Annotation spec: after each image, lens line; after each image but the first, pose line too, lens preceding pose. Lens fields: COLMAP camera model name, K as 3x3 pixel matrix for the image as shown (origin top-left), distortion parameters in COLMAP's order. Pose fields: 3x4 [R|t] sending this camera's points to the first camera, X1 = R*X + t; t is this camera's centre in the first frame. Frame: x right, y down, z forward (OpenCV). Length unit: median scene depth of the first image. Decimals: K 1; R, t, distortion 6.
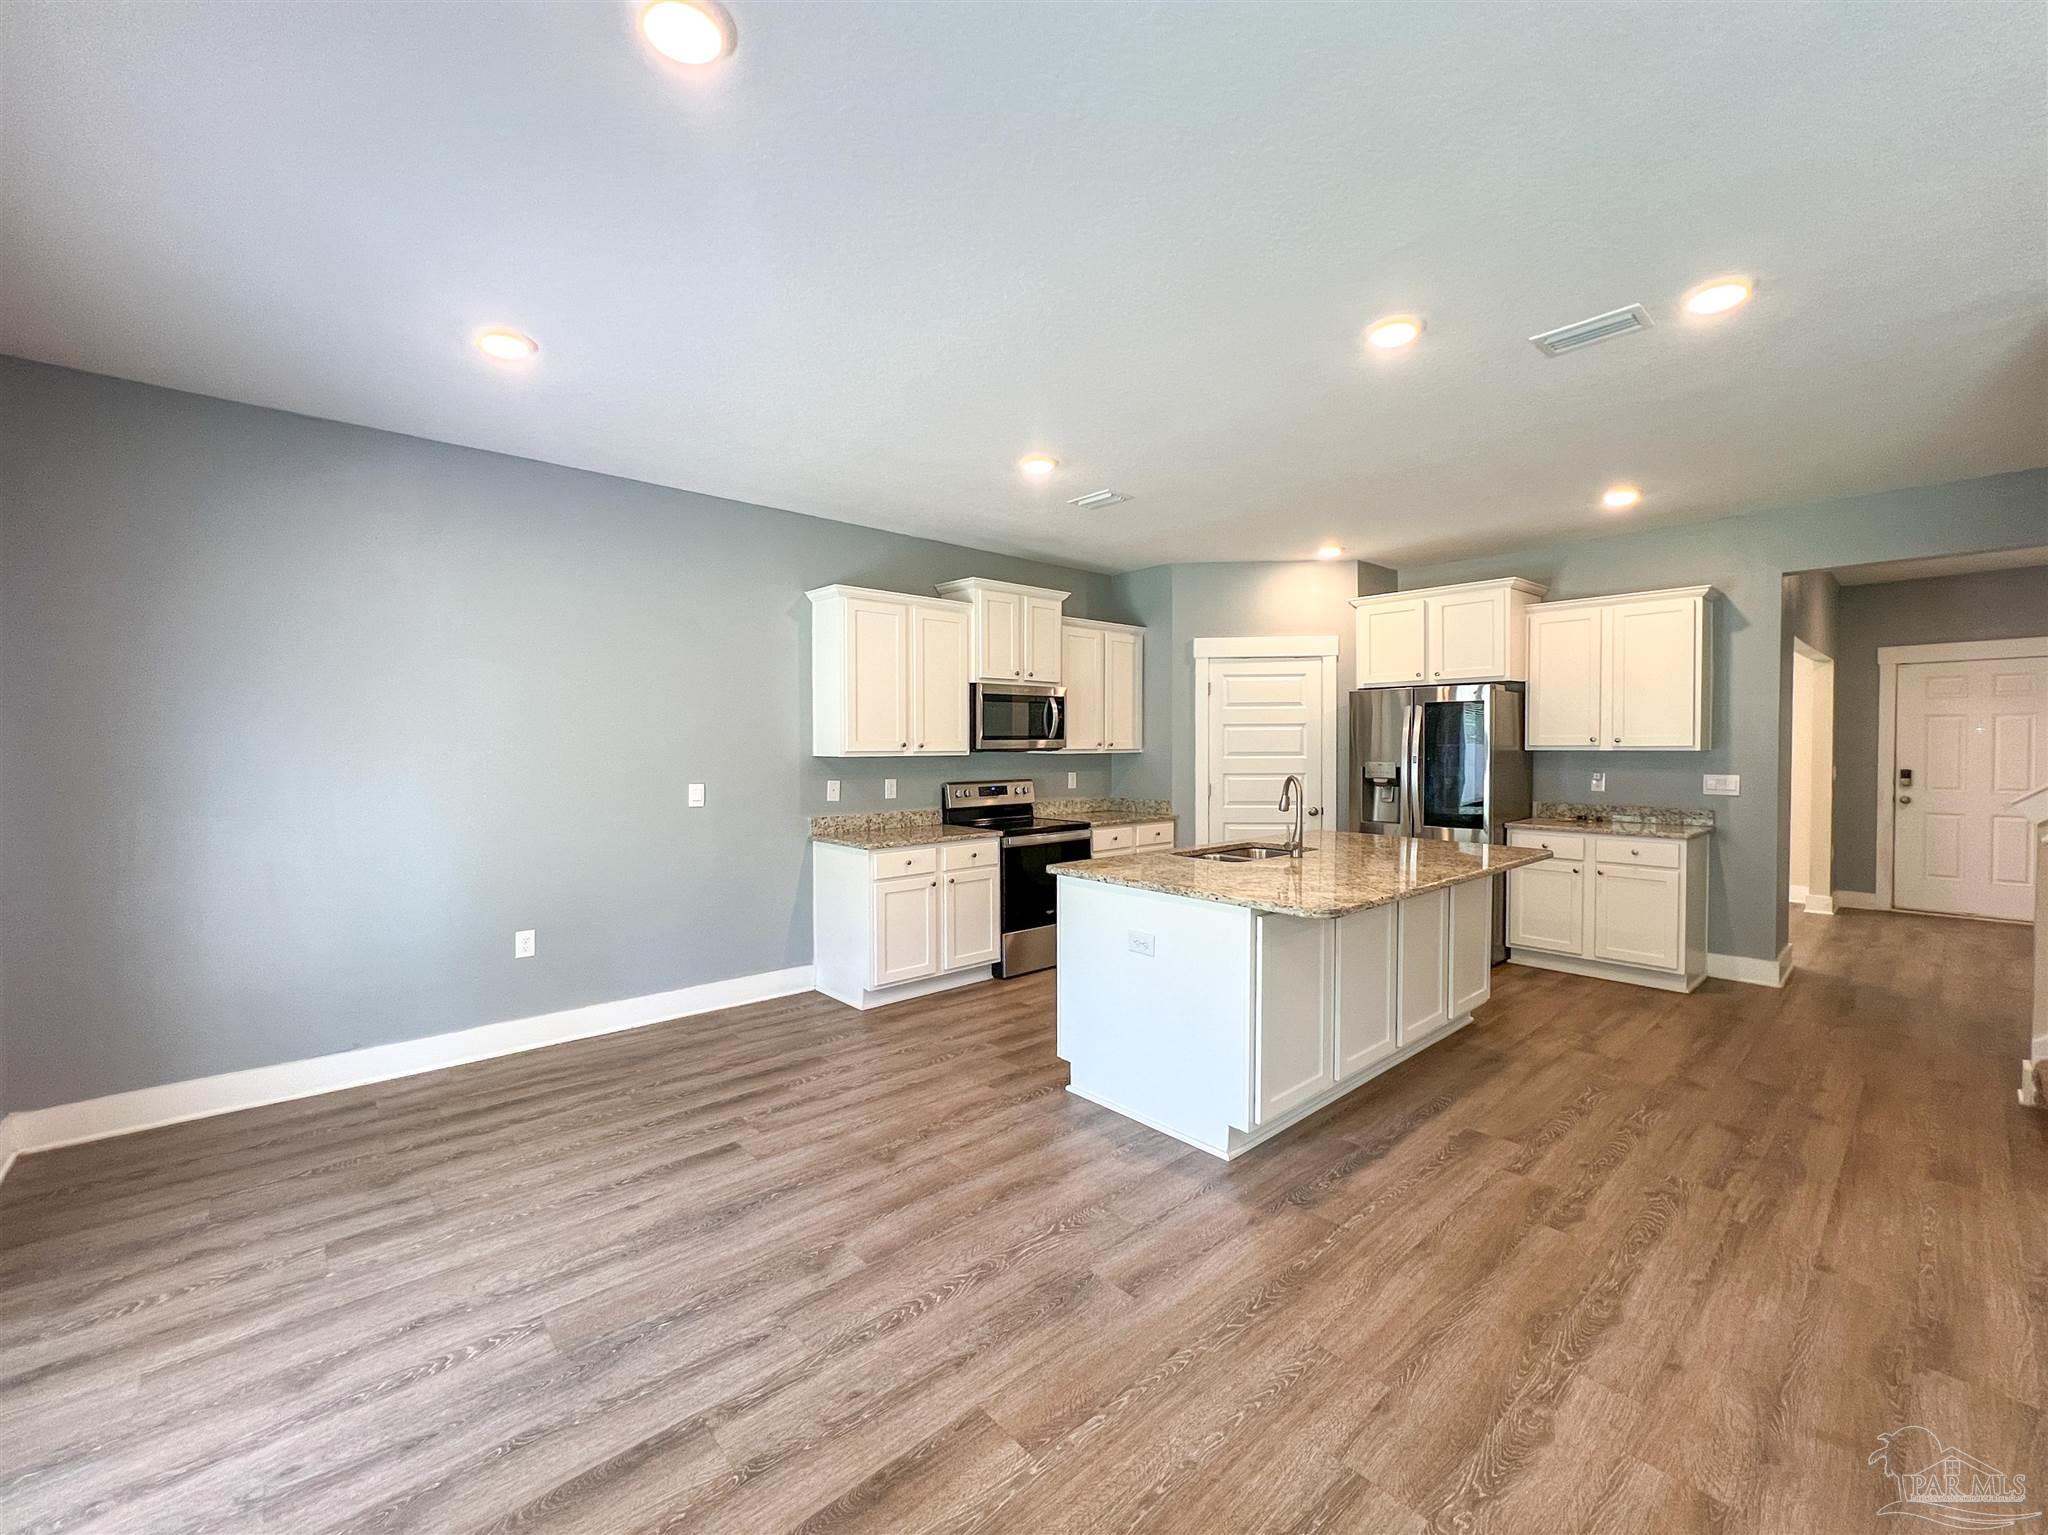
lens RADIAL K [[837.2, 0, 1021.7], [0, 837.2, 764.3], [0, 0, 1]] dist [-0.000714, -0.000146]
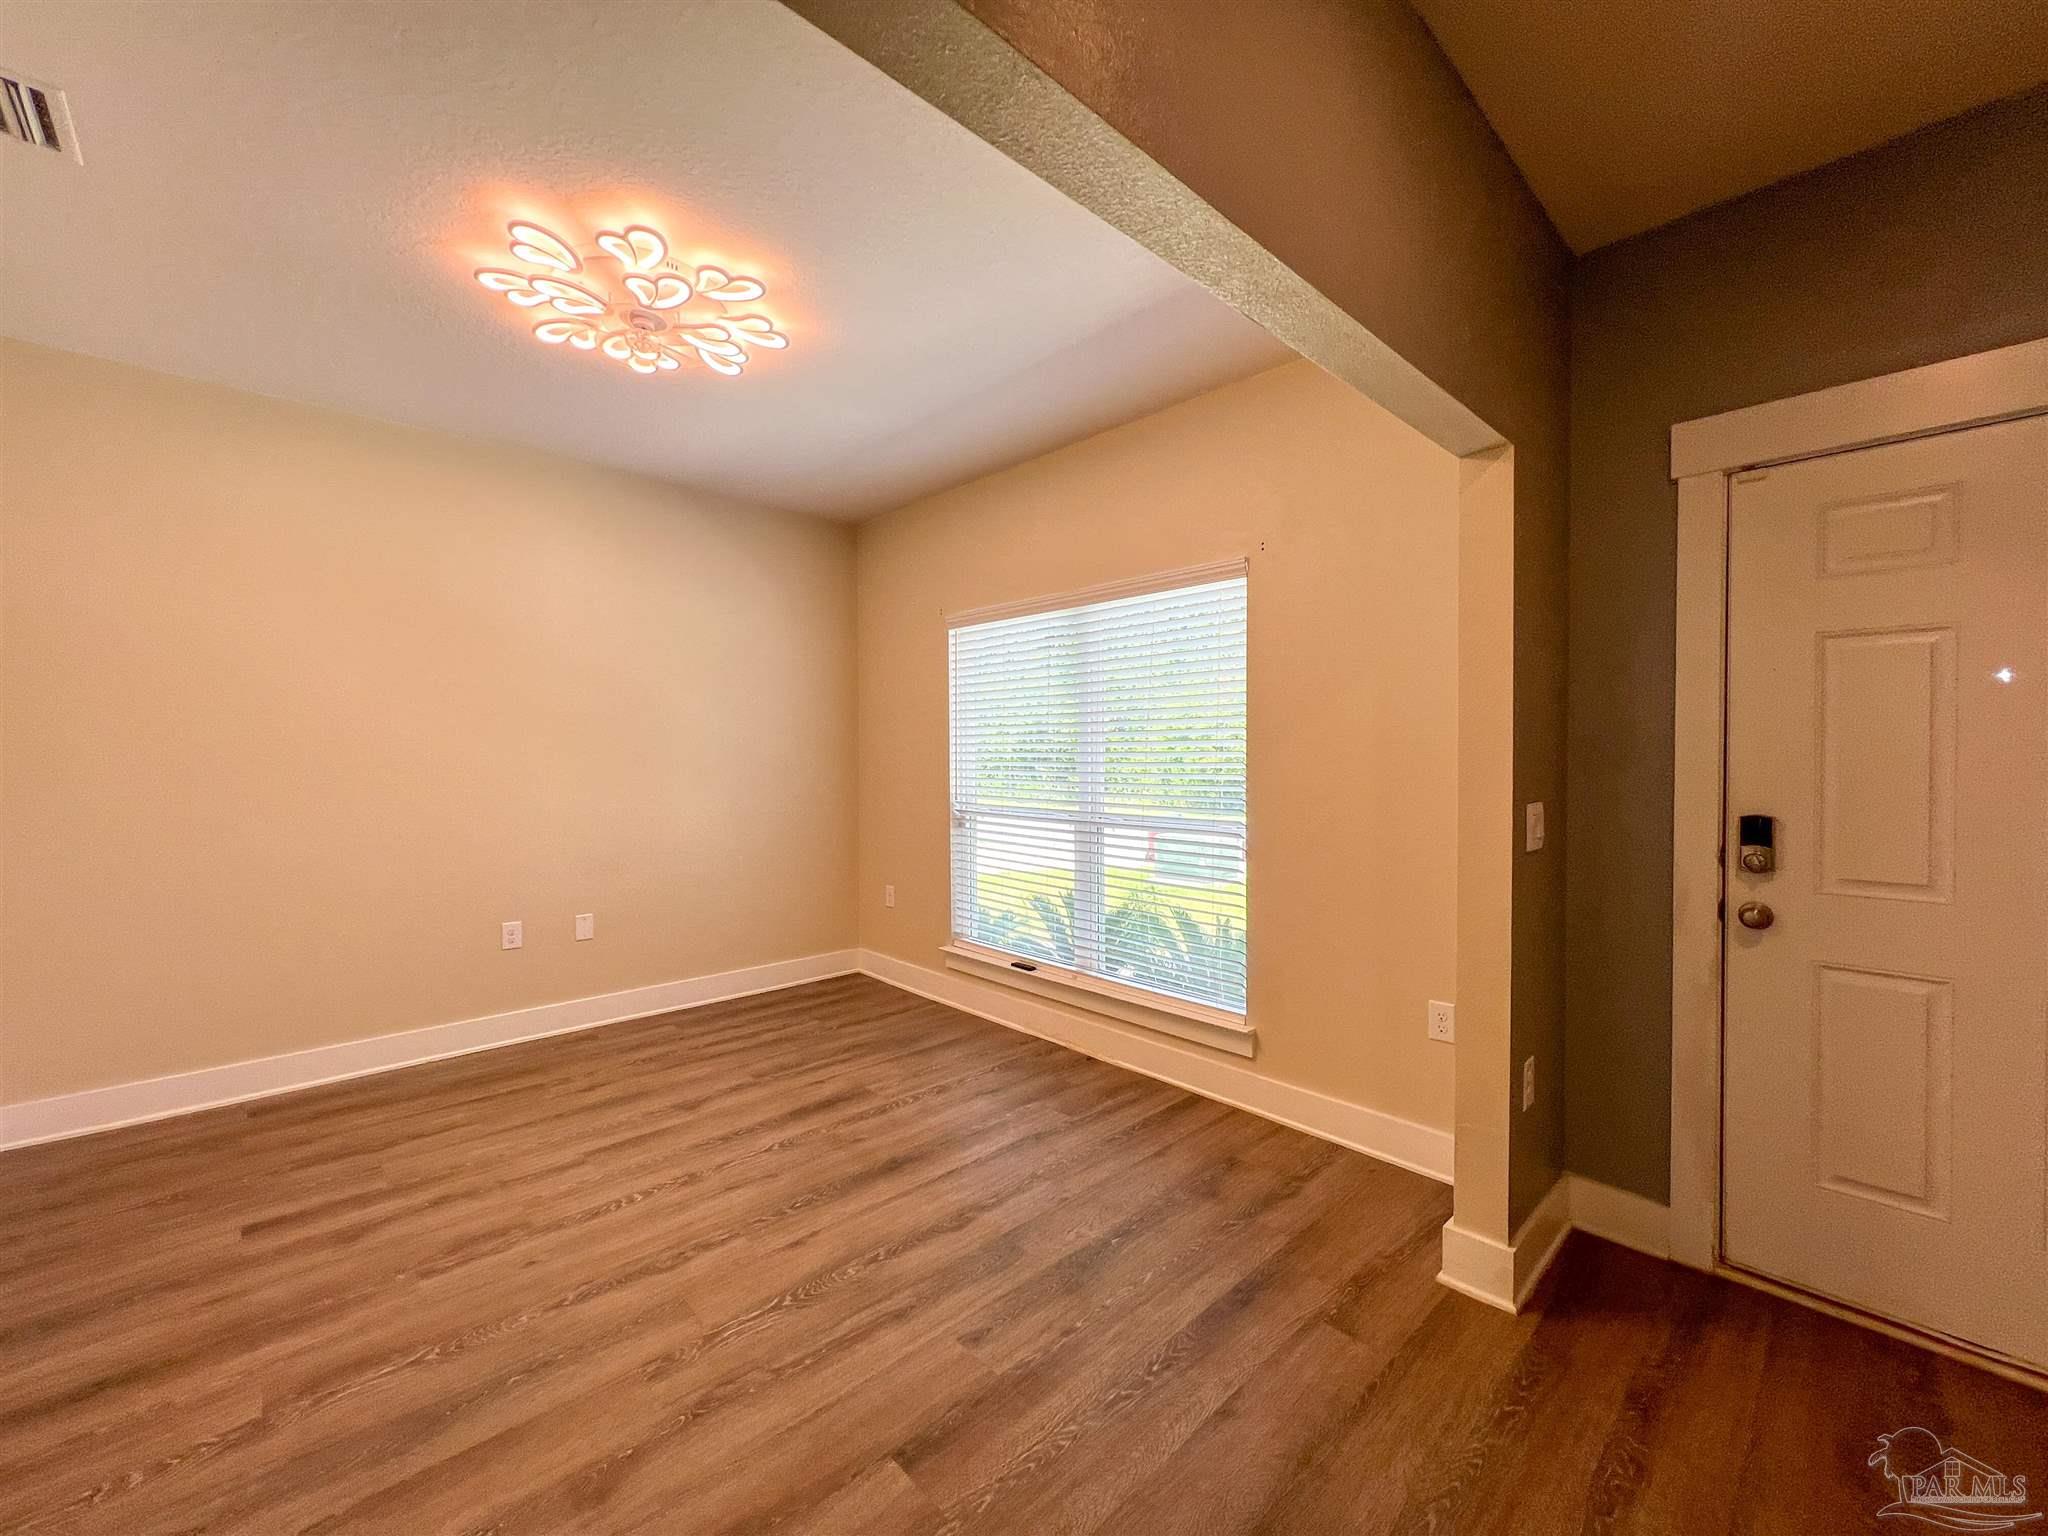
lens RADIAL K [[821.7, 0, 1027.5], [0, 821.7, 769.0], [0, 0, 1]] dist [-0.000185, 0.000231]
pose [[0.999664, -0.000078, 0.025905, 0.880696], [0.000218, 0.999985, -0.005404, -0.010428], [-0.025905, 0.005408, 0.999650, 0.795145]]
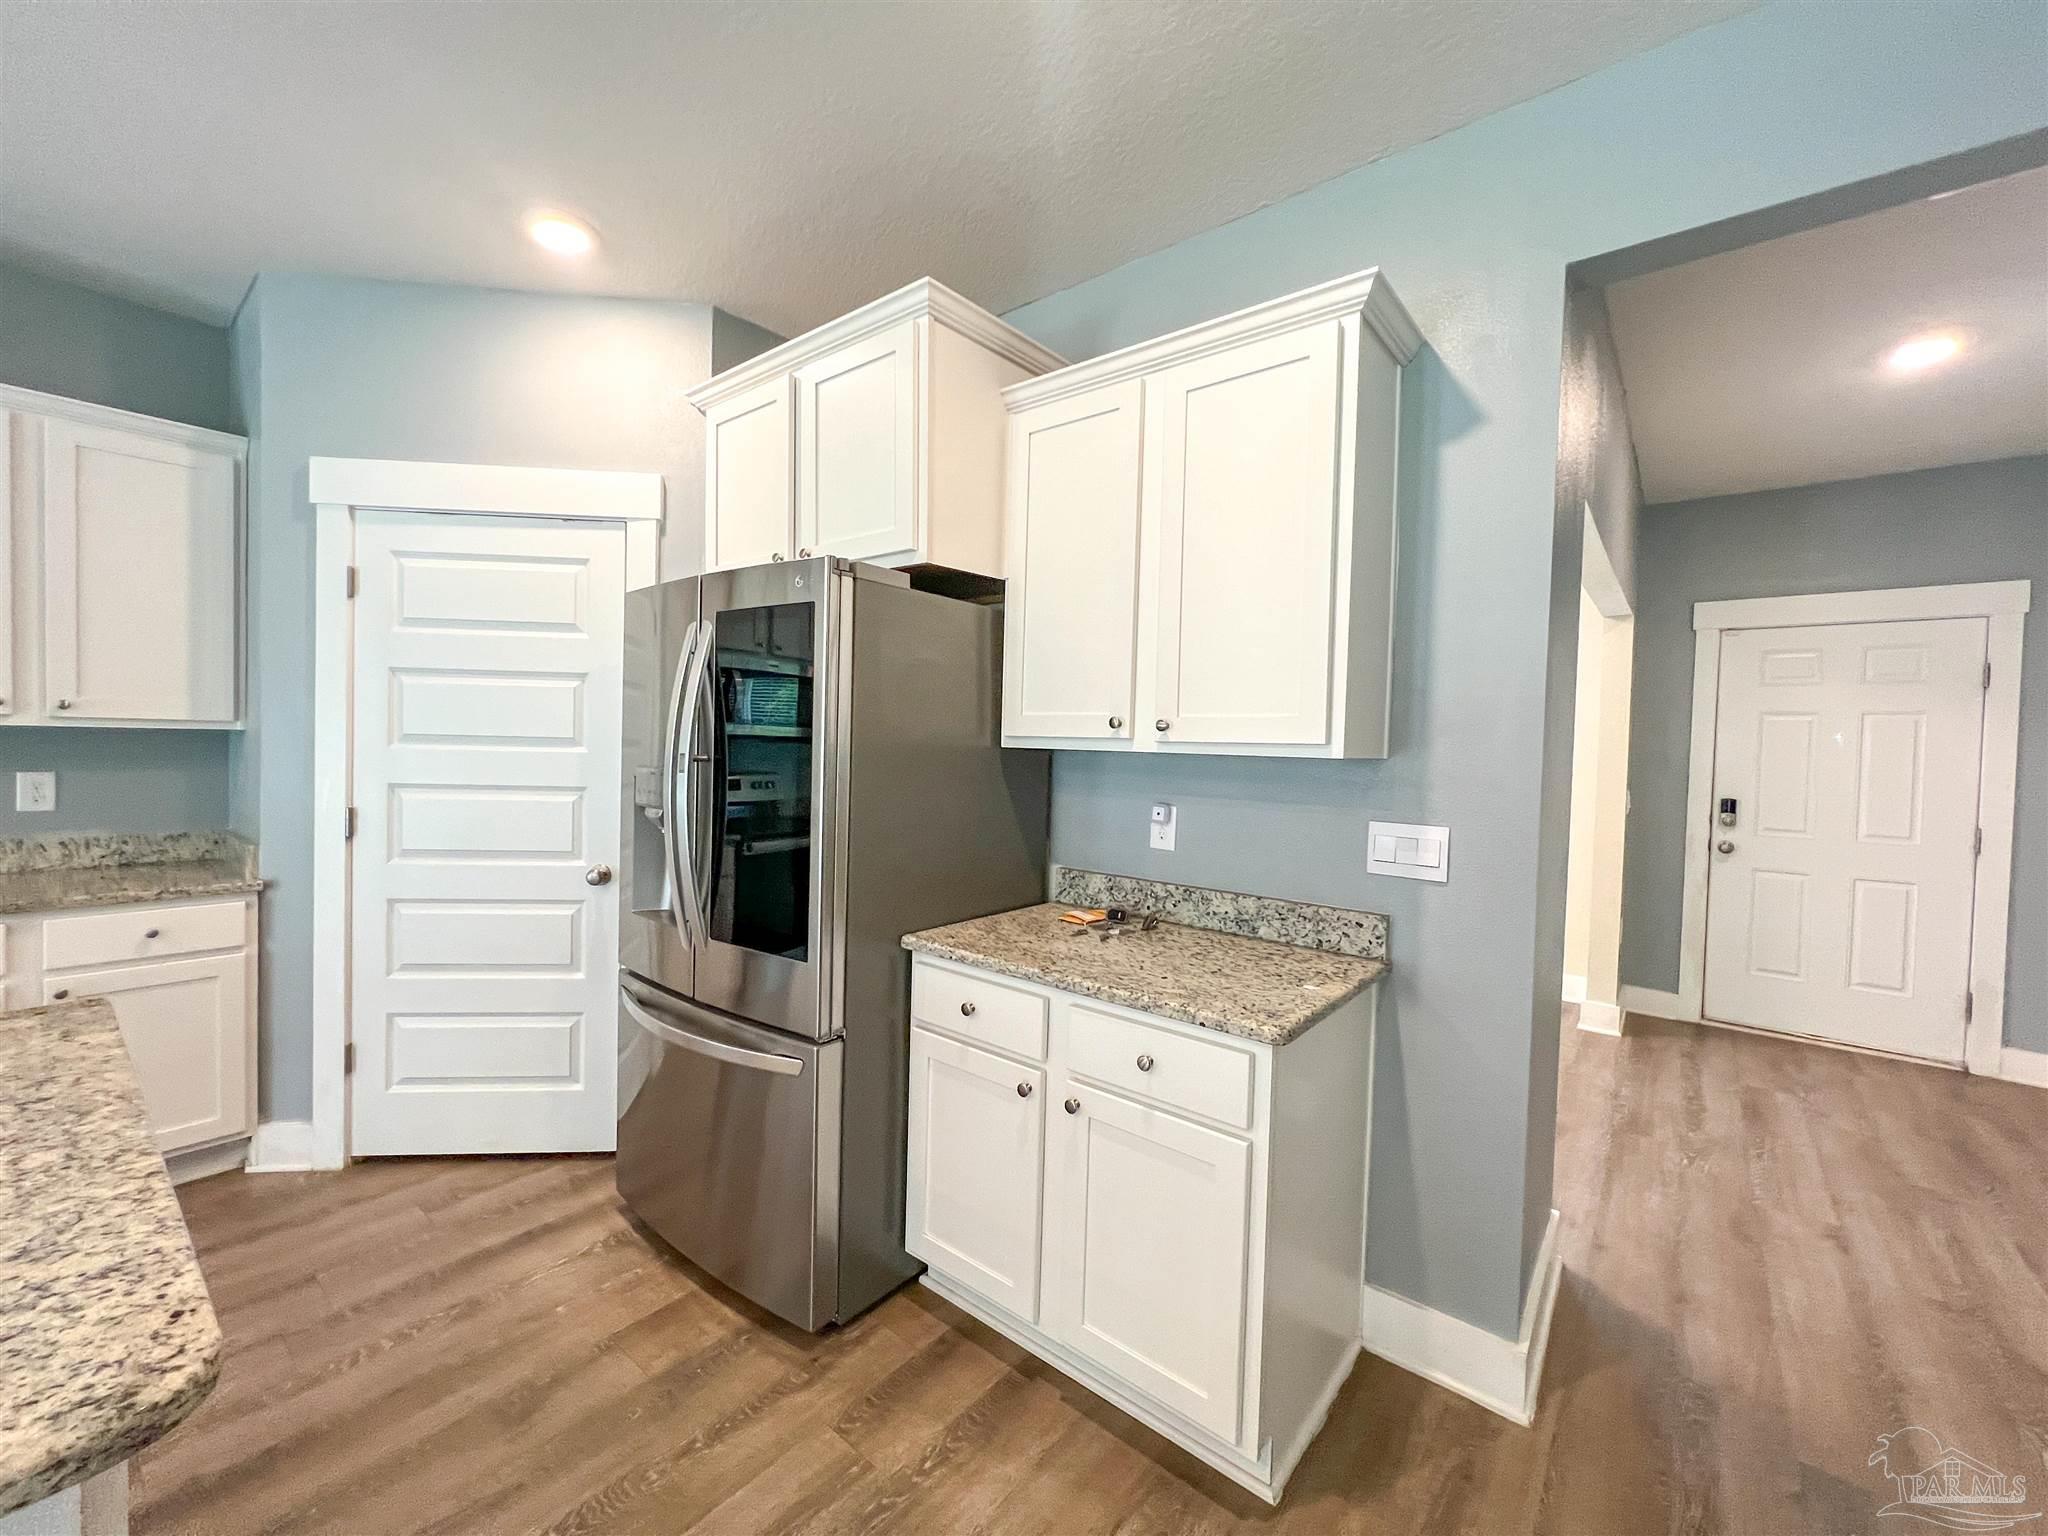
lens RADIAL K [[812.1, 0, 1026.4], [0, 812.1, 765.0], [0, 0, 1]] dist [-0.004826, 0.000256]
pose [[0.987271, 0.025523, 0.156986, 0.497967], [-0.026873, 0.999618, 0.006479, -0.009954], [-0.156761, -0.010615, 0.987580, 0.544645]]
